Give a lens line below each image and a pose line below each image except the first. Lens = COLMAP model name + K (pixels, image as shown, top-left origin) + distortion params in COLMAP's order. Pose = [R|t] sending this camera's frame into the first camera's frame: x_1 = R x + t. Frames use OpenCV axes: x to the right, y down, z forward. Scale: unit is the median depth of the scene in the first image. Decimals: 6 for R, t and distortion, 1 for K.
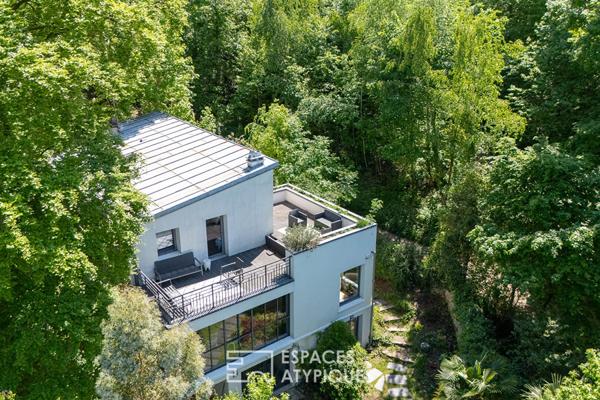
lens RADIAL K [[472.8, 0, 300.0], [0, 472.8, 200.0], [0, 0, 1]] dist [0.002185, 0.000317]
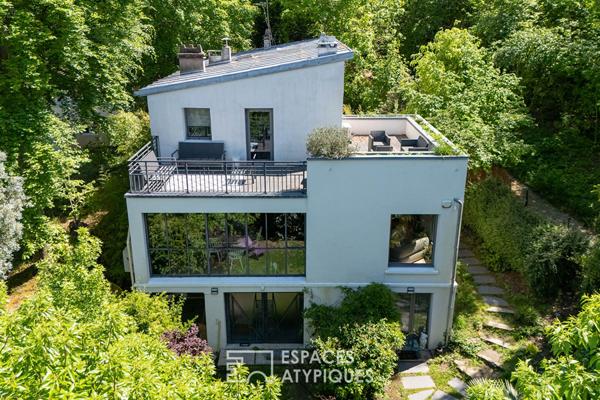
lens RADIAL K [[472.8, 0, 300.0], [0, 472.8, 200.0], [0, 0, 1]] dist [0.002185, 0.000317]
pose [[0.805831, 0.214253, -0.552025, 0.348843], [-0.214031, 0.974606, 0.065829, 0.116217], [0.552111, 0.065104, 0.831225, 0.350784]]
